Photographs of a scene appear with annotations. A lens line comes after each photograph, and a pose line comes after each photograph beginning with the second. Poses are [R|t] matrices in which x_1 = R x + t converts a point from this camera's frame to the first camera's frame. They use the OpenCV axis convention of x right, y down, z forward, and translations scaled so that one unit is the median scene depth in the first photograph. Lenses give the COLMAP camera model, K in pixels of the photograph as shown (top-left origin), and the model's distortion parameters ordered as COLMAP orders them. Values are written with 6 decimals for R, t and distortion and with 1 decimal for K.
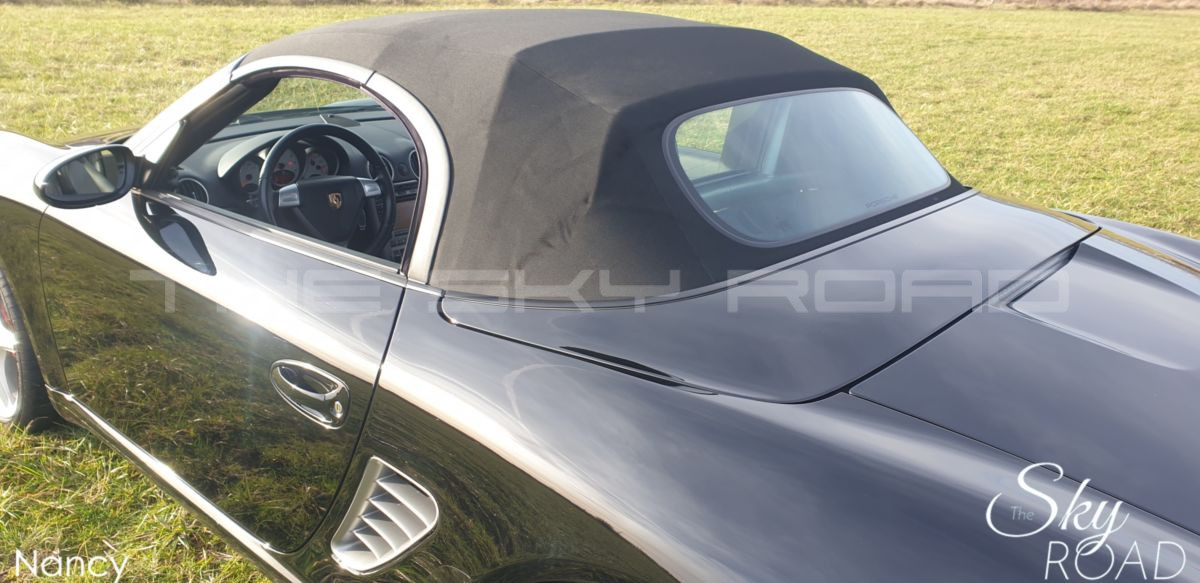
lens RADIAL K [[897.4, 0, 597.3], [0, 897.4, 281.9], [0, 0, 1]] dist [-0.045092, 0.088350]
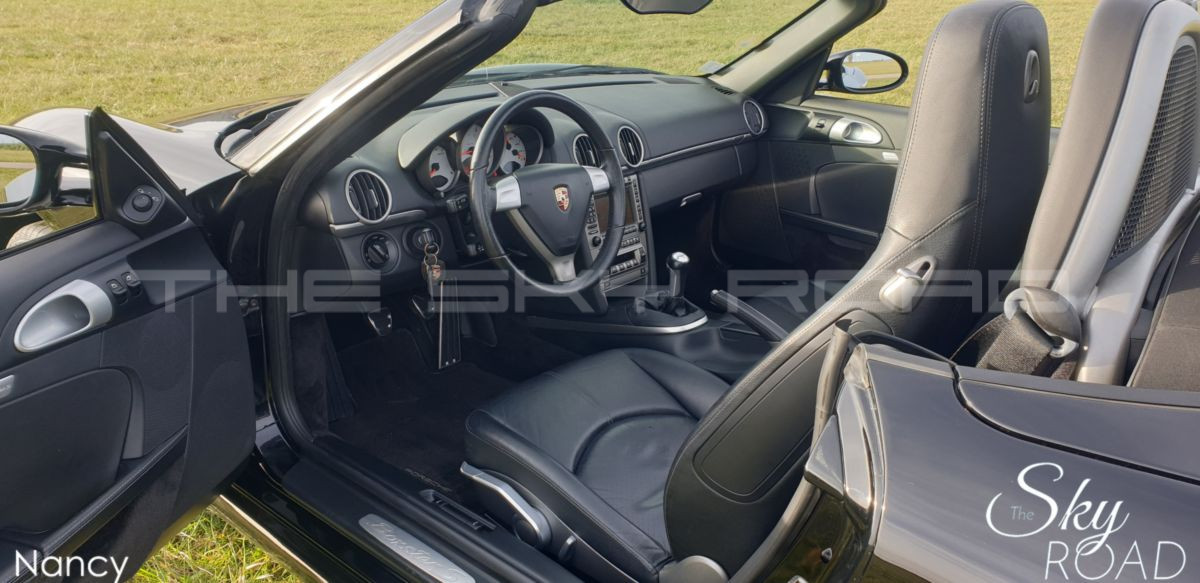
lens RADIAL K [[872.0, 0, 612.8], [0, 872.0, 287.5], [0, 0, 1]] dist [-0.022869, 0.053138]
pose [[0.999795, -0.017409, 0.010292, -0.084944], [0.017042, 0.999252, 0.034720, -0.014258], [-0.010889, -0.034537, 0.999344, 0.098029]]
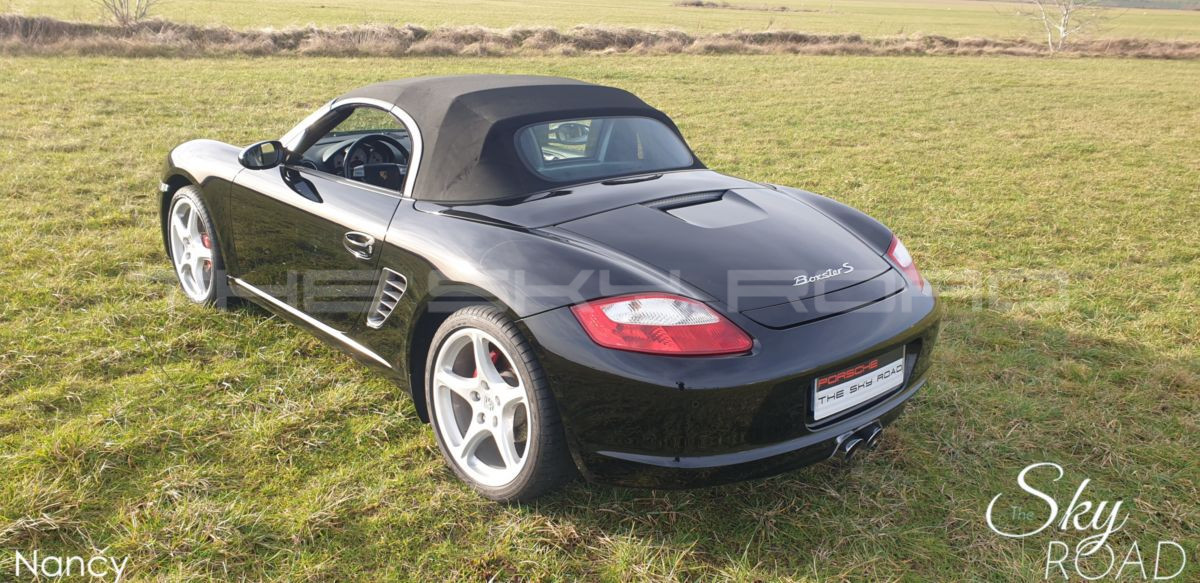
lens RADIAL K [[908.8, 0, 618.3], [0, 908.8, 291.0], [0, 0, 1]] dist [0.007729, 0.003704]
pose [[0.996302, 0.020274, -0.083500, 0.116175], [-0.023850, 0.998831, -0.042054, 0.070932], [0.082549, 0.043890, 0.995620, -0.271689]]
